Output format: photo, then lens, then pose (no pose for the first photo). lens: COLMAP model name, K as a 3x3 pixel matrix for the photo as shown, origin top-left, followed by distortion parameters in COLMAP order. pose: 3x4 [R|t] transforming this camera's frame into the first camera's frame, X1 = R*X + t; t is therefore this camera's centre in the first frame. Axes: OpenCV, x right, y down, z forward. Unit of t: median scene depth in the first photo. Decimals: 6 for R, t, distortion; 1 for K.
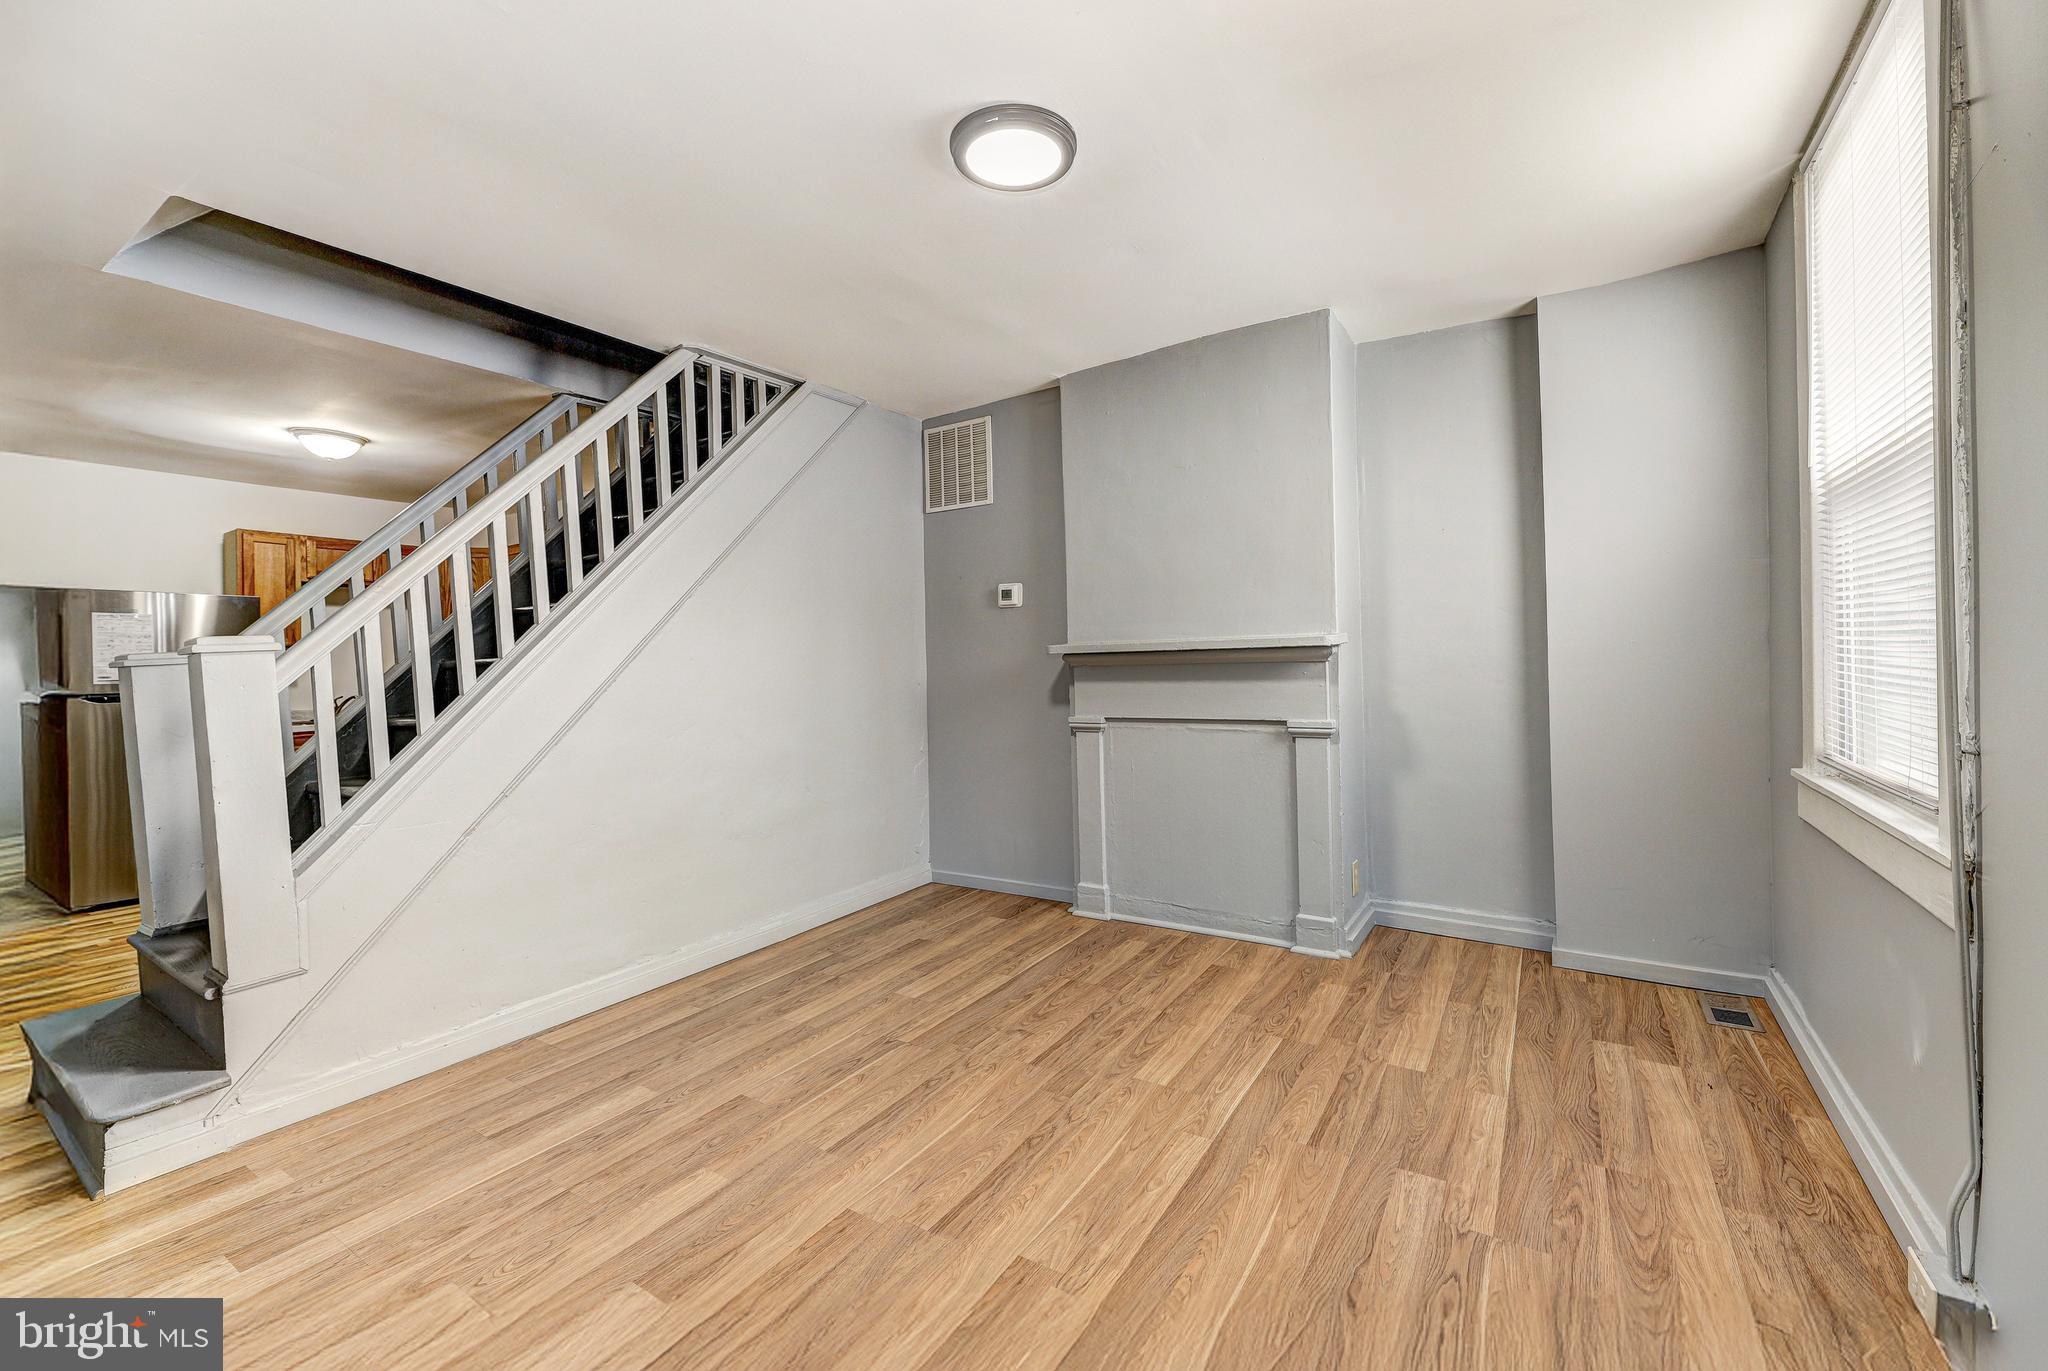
lens RADIAL K [[812.3, 0, 1043.7], [0, 812.3, 660.6], [0, 0, 1]] dist [0.003465, -0.000608]
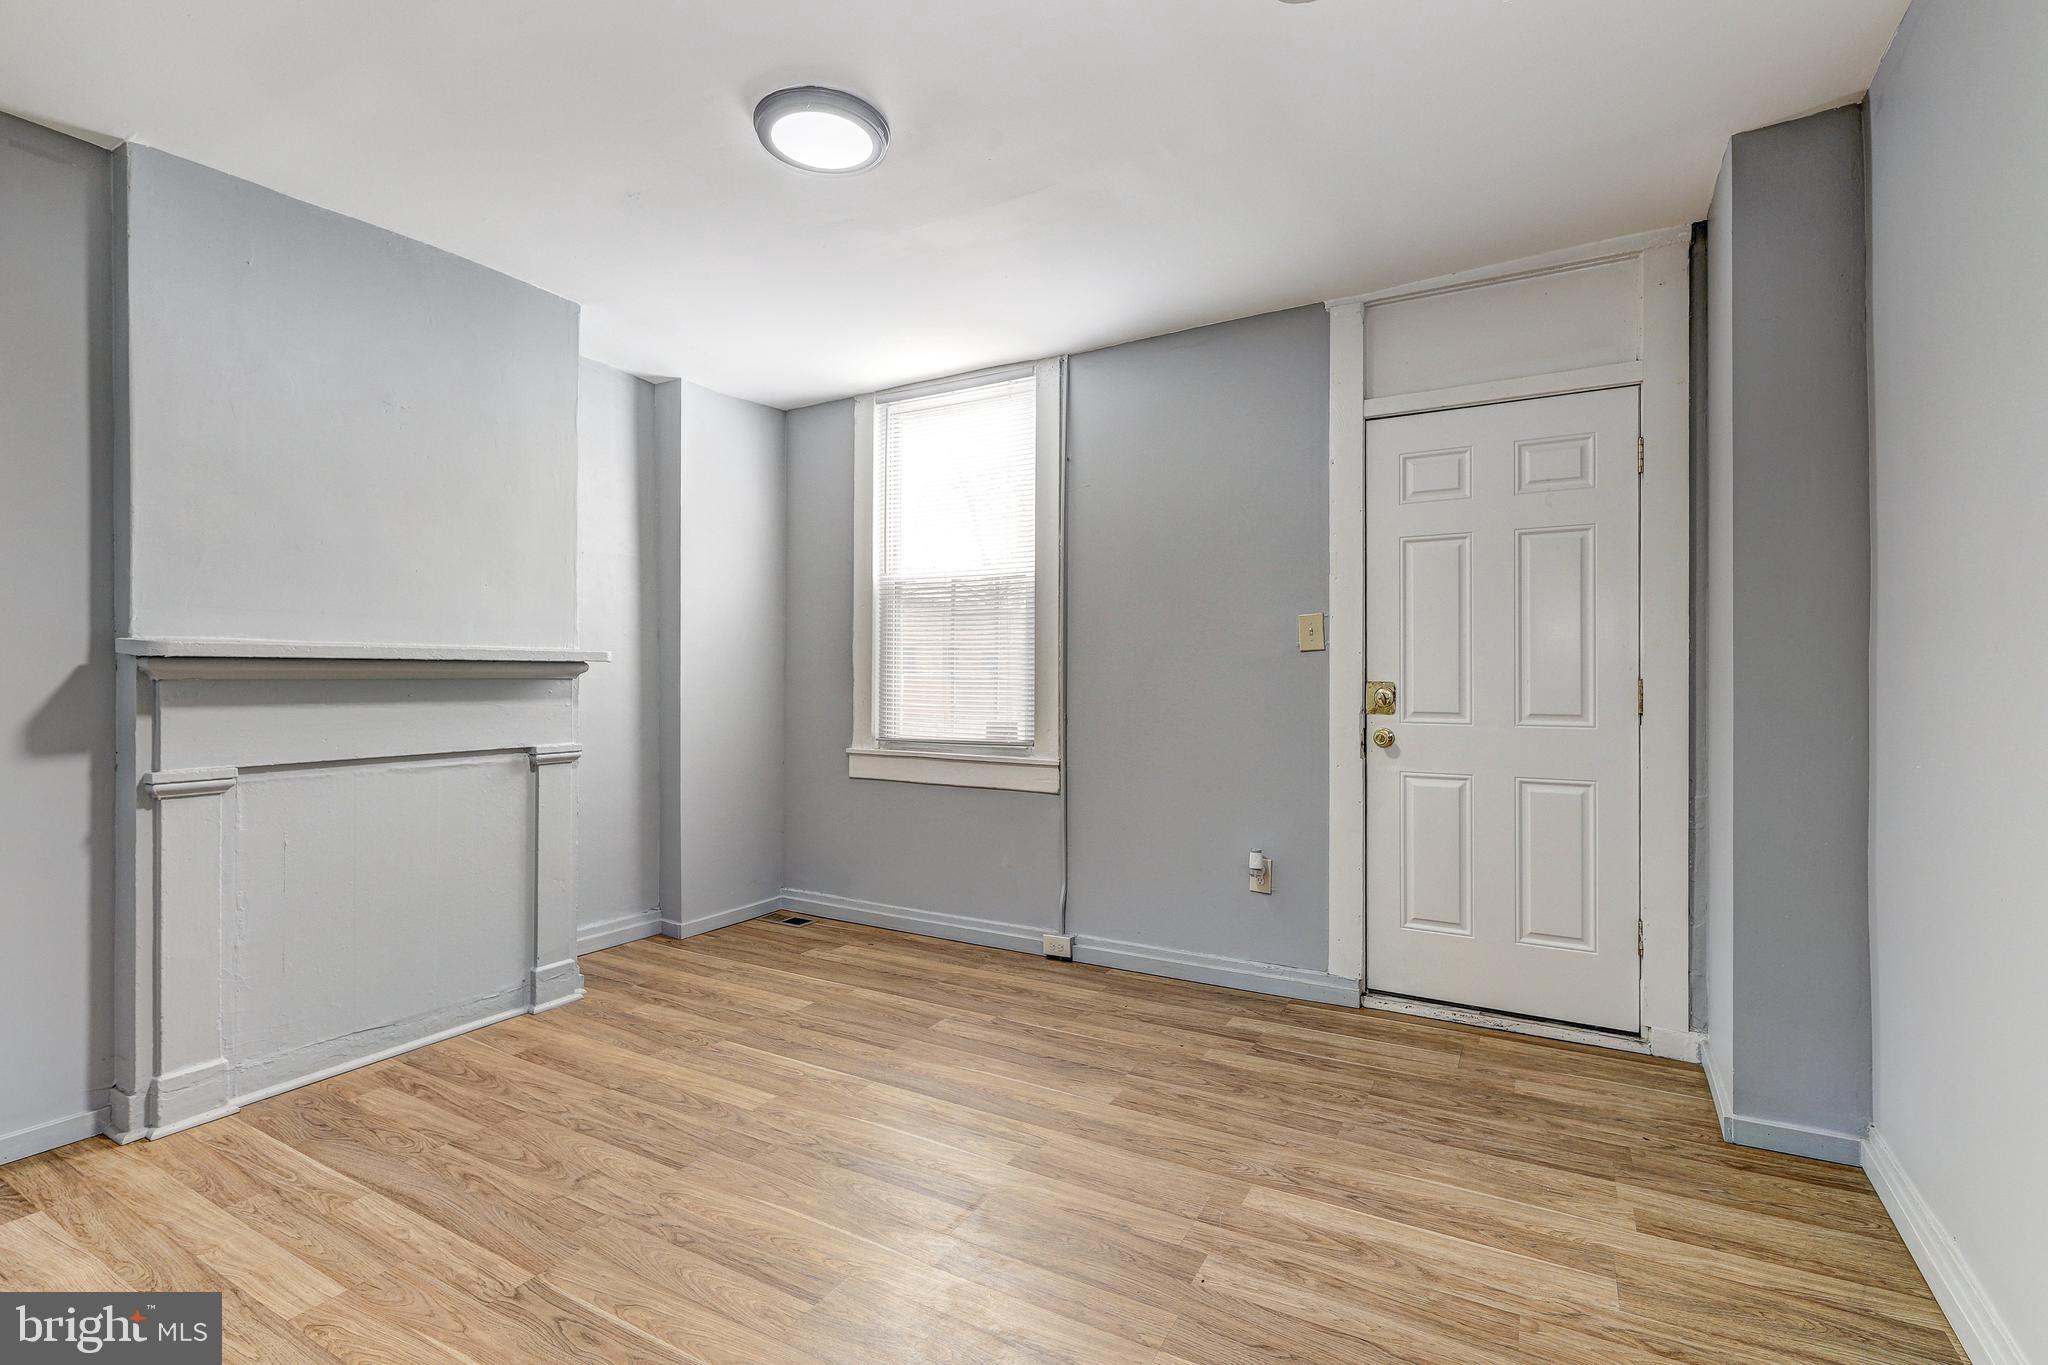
lens RADIAL K [[943.3, 0, 1019.4], [0, 943.3, 672.3], [0, 0, 1]] dist [-0.002250, -0.000973]
pose [[-0.041251, 0.027407, 0.998773, -0.860888], [0.000265, 0.999624, -0.027419, 0.026051], [-0.999149, -0.000867, -0.041243, 0.620497]]
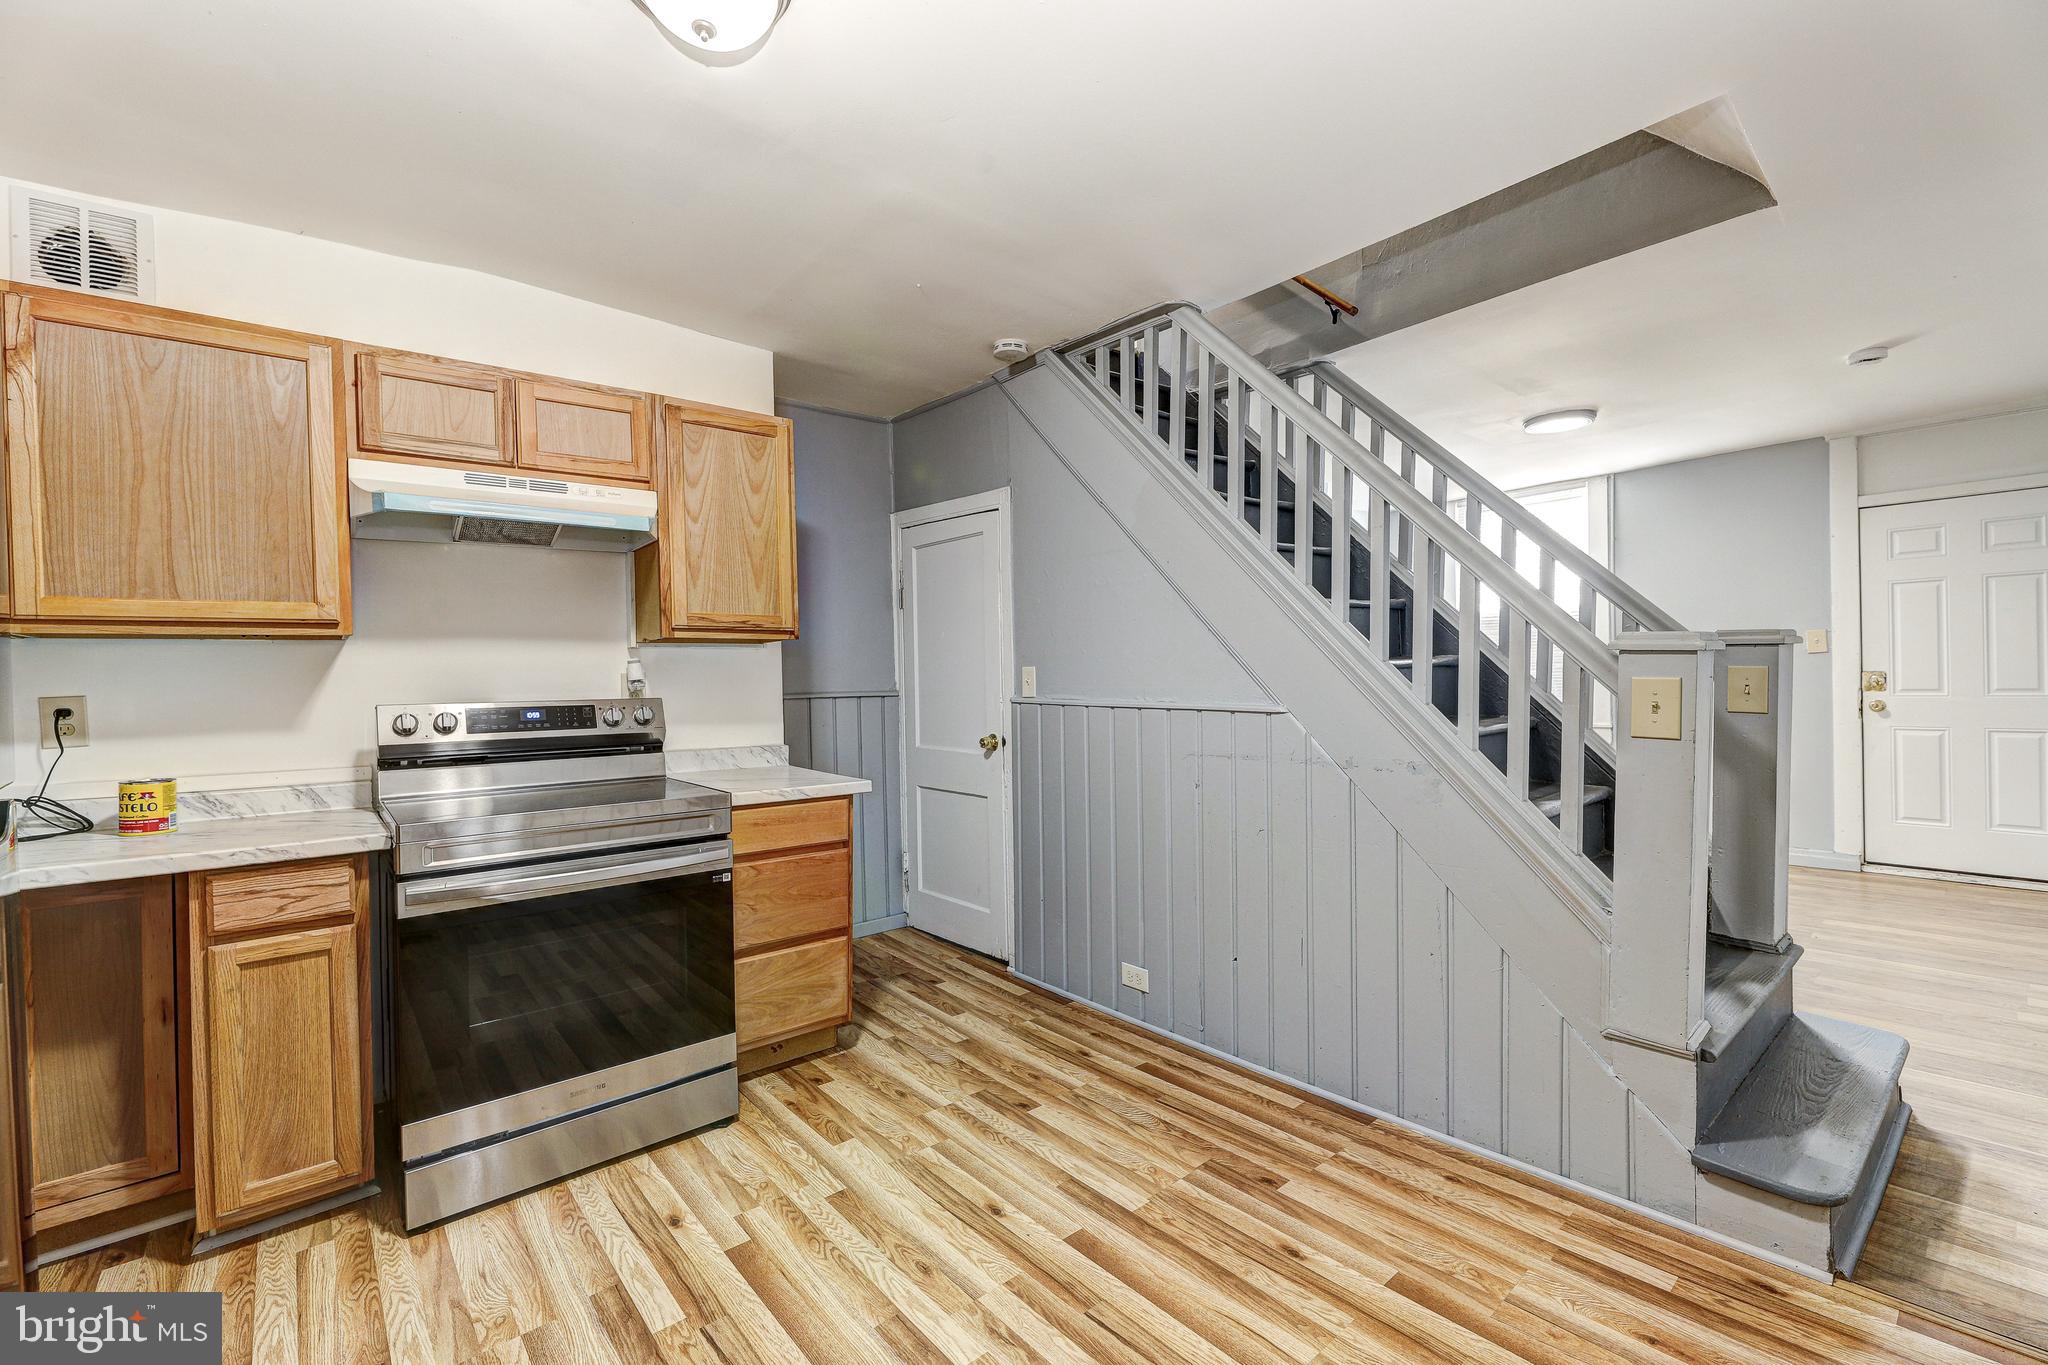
lens RADIAL K [[776.6, 0, 1100.9], [0, 776.6, 680.1], [0, 0, 1]] dist [-0.005893, -0.000324]
pose [[0.303815, 0.014348, 0.952623, -1.641336], [0.015170, 0.999687, -0.019895, 0.031310], [-0.952610, 0.020496, 0.303502, 1.122135]]
